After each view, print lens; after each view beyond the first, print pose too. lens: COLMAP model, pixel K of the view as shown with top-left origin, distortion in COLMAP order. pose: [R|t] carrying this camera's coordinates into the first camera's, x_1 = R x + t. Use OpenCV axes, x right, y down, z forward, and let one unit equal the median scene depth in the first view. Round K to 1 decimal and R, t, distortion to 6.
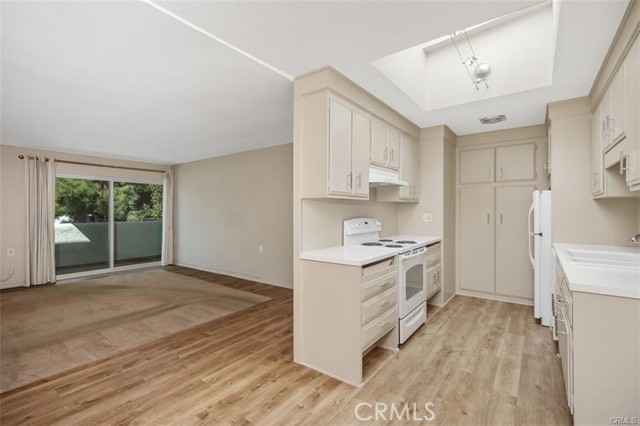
lens RADIAL K [[291.0, 0, 320.0], [0, 291.0, 213.0], [0, 0, 1]] dist [-0.000274, -0.000386]
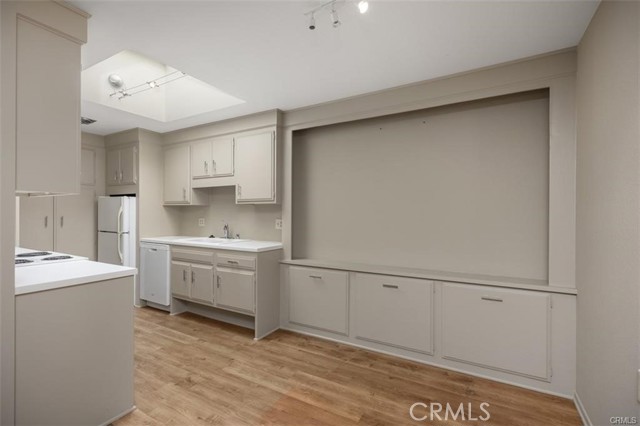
lens RADIAL K [[291.0, 0, 320.0], [0, 291.0, 213.0], [0, 0, 1]] dist [-0.000274, -0.000386]
pose [[-0.121509, 0.004964, 0.992578, -0.742298], [0.005661, 0.999975, -0.004308, 0.002585], [-0.992574, 0.005095, -0.121534, 0.484087]]
